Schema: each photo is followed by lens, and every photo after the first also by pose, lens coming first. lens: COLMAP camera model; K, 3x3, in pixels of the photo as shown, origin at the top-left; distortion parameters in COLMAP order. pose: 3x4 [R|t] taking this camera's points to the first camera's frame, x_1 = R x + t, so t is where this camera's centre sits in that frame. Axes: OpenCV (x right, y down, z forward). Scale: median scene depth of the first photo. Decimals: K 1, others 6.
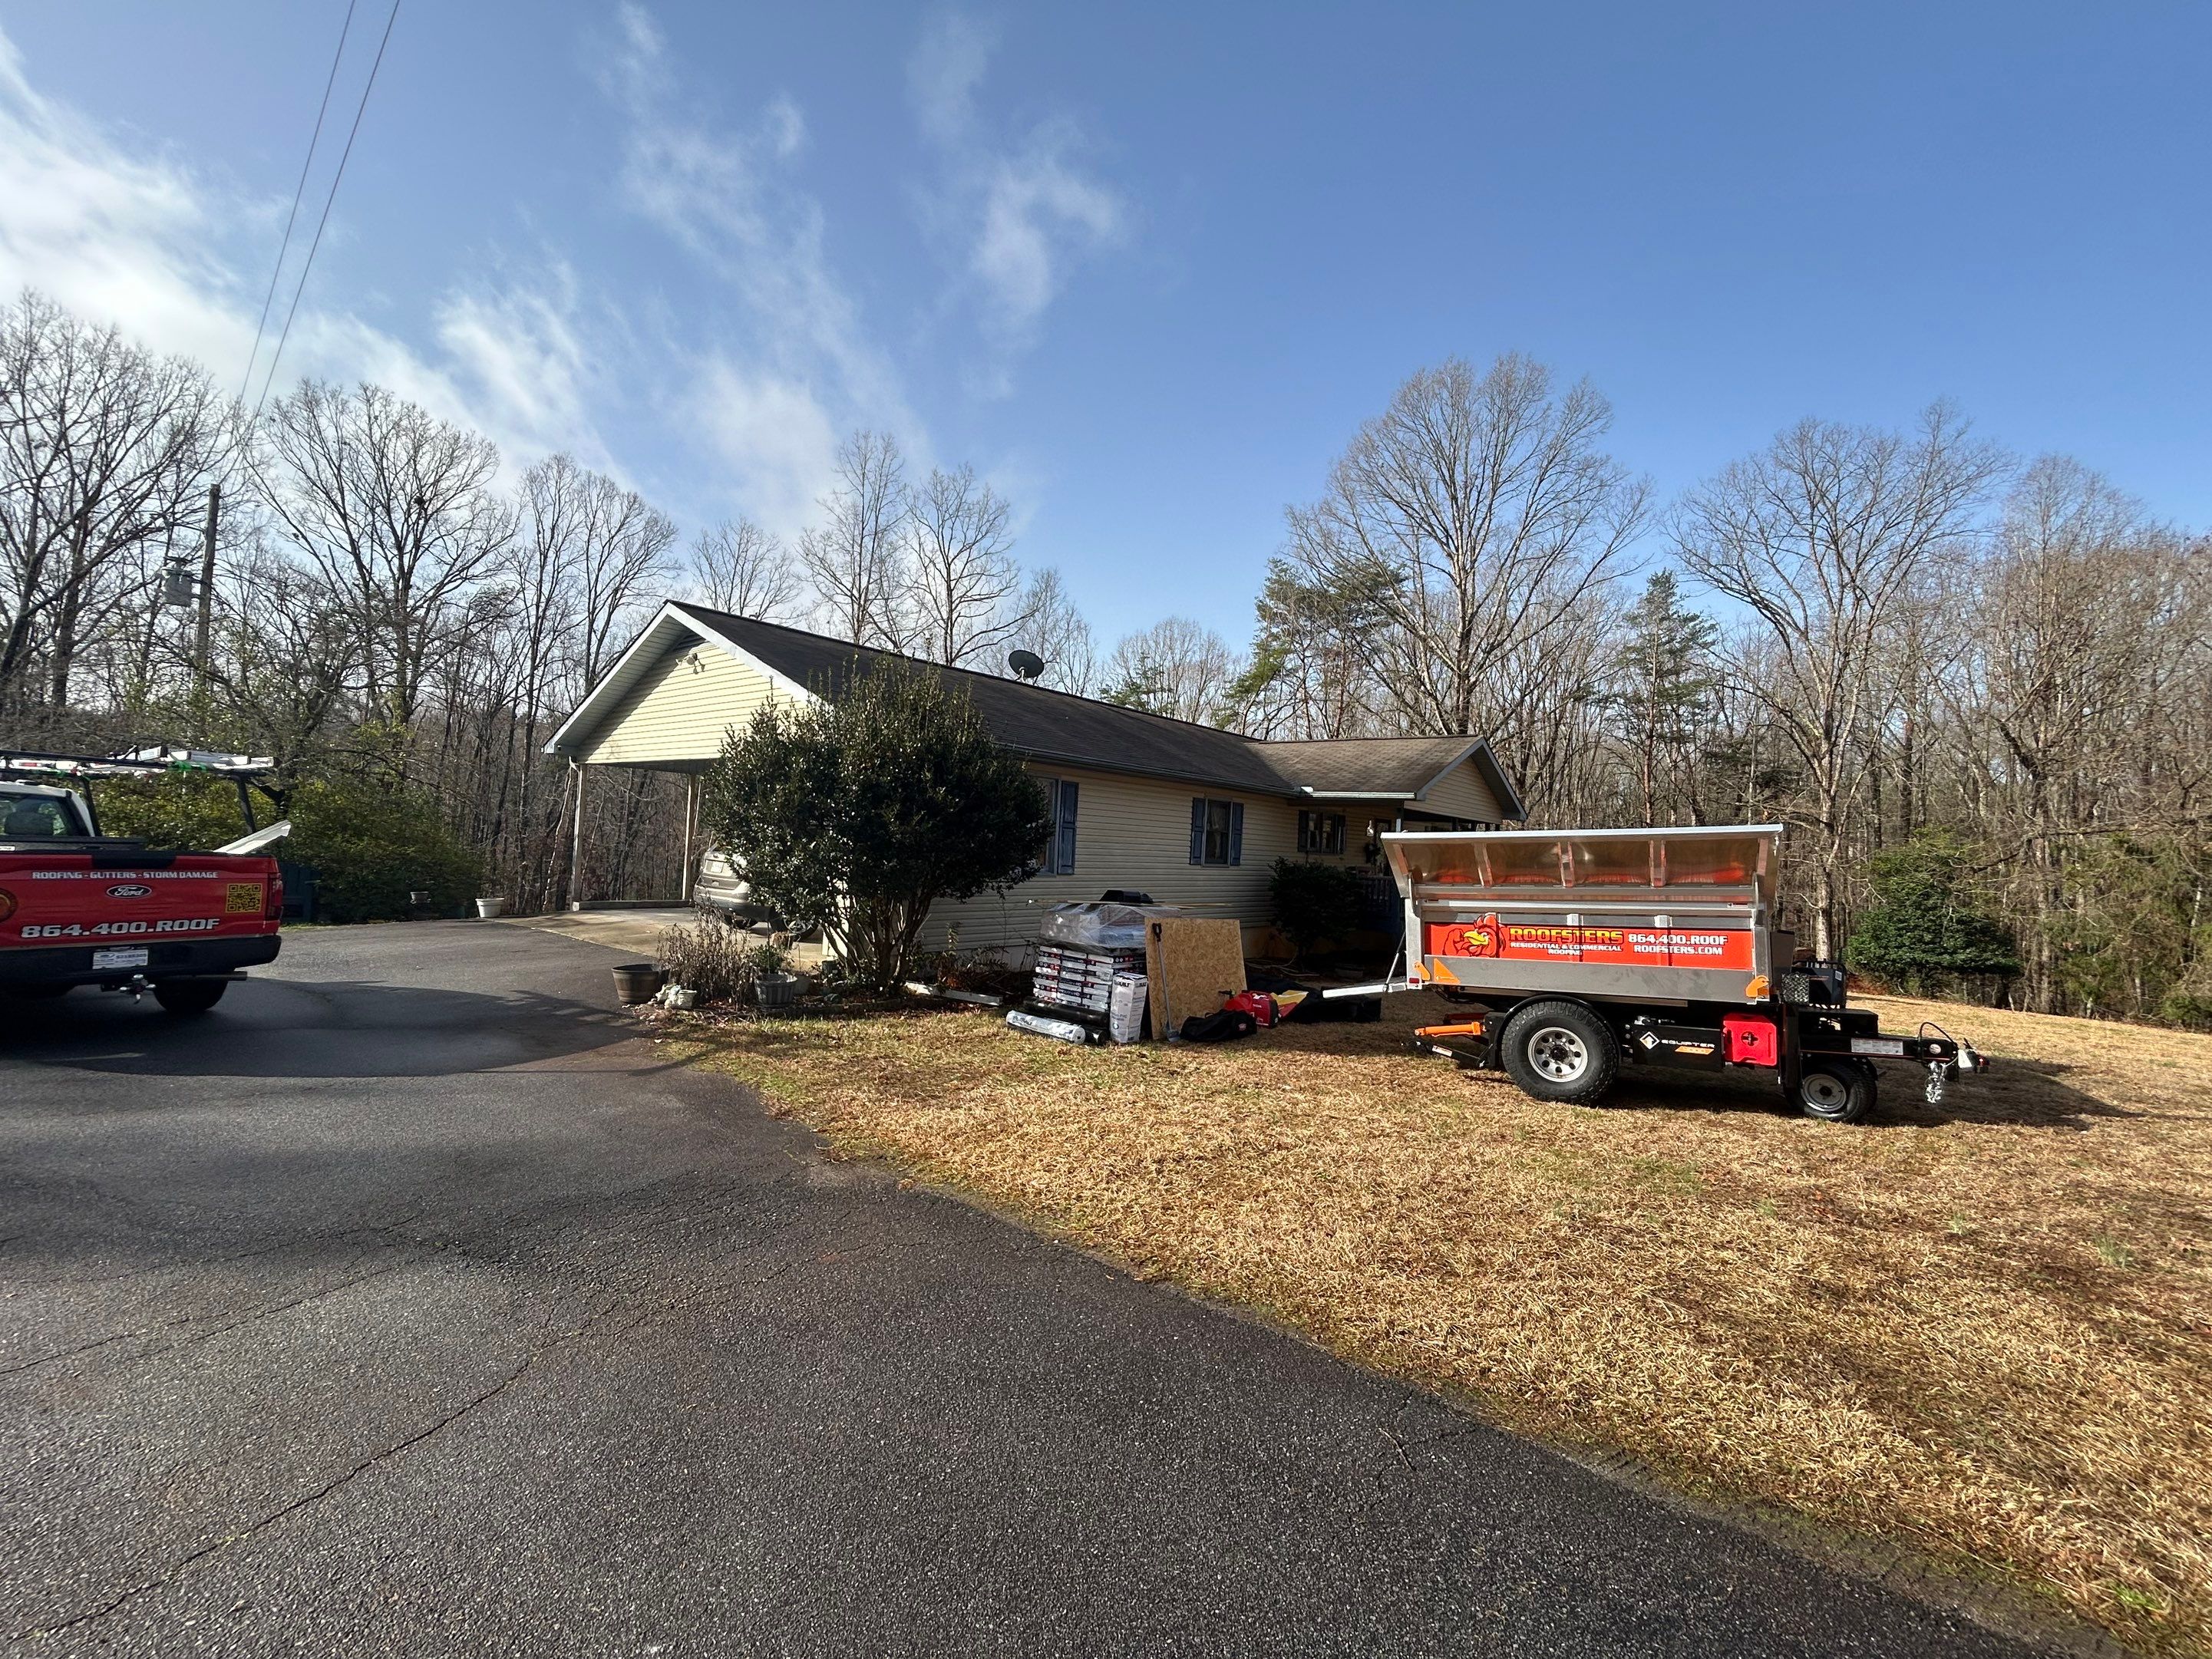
lens RADIAL K [[895.6, 0, 1096.0], [0, 895.6, 850.6], [0, 0, 1]] dist [0.018013, -0.000081]
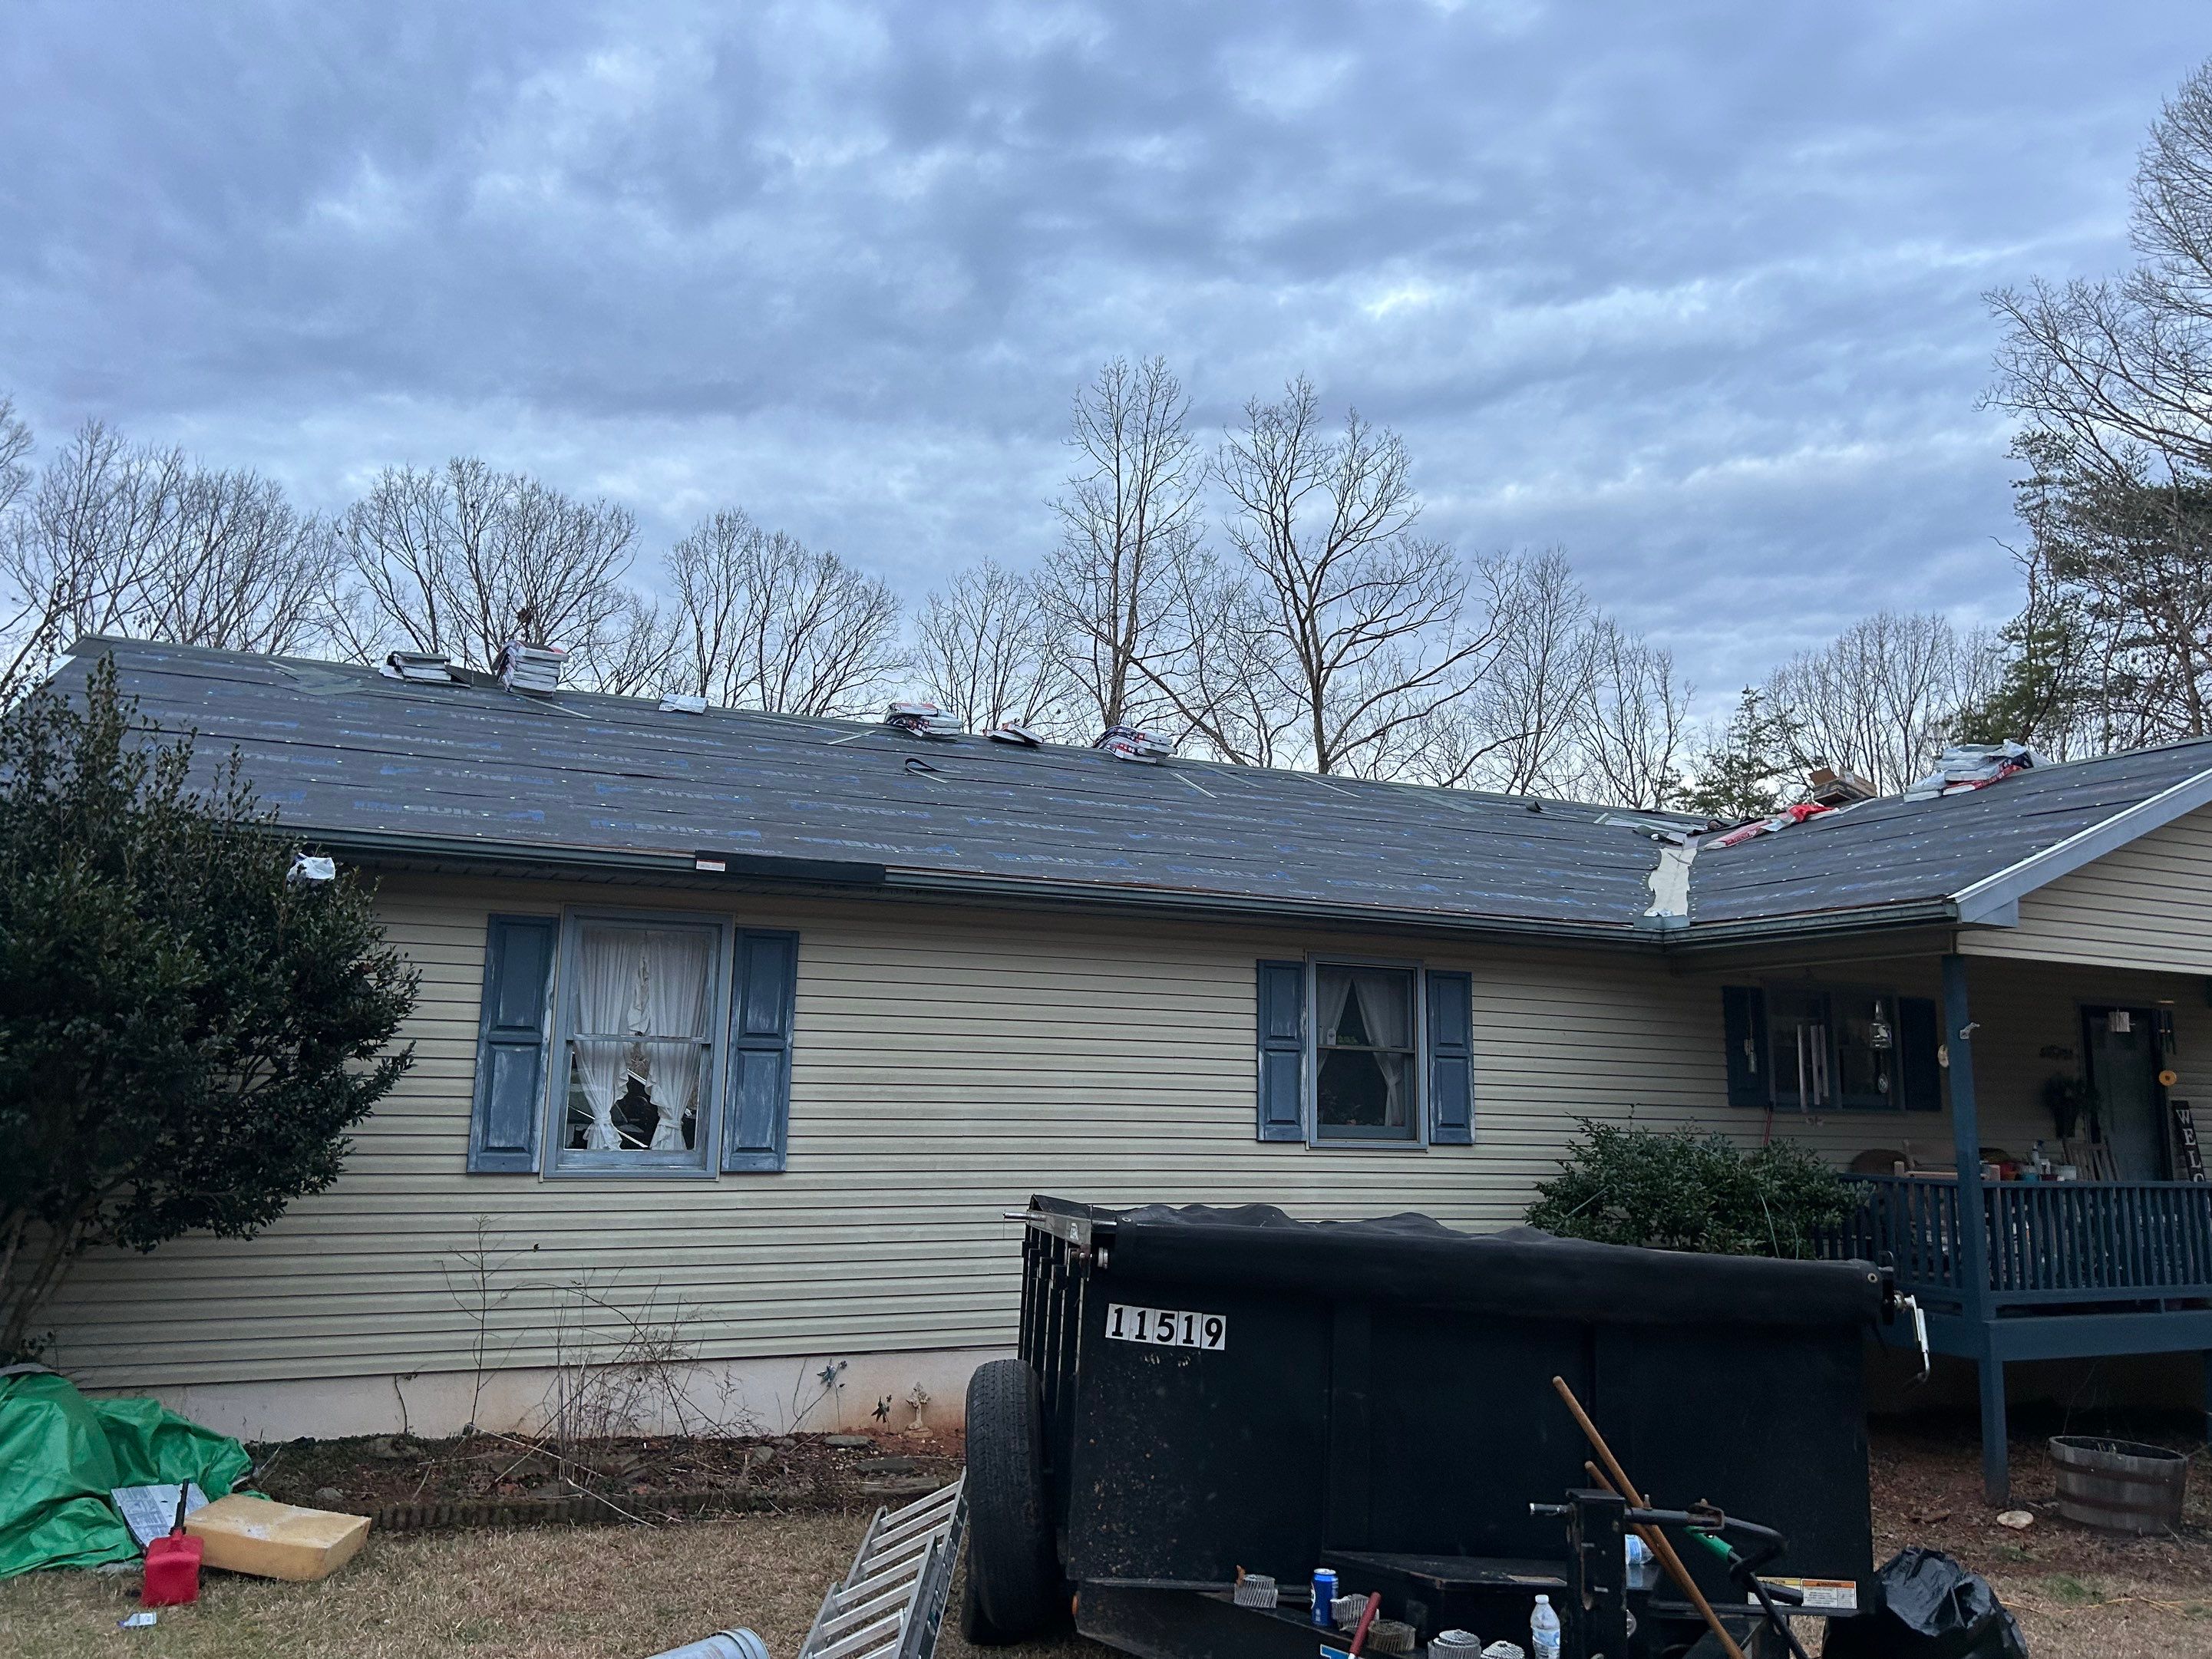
lens RADIAL K [[1679.0, 0, 1086.4], [0, 1679.0, 823.4], [0, 0, 1]] dist [0.126215, -0.269973]
pose [[0.898624, -0.107242, -0.425410, 0.124060], [0.024110, 0.980270, -0.196189, 0.007700], [0.438056, 0.166043, 0.883480, 0.120833]]
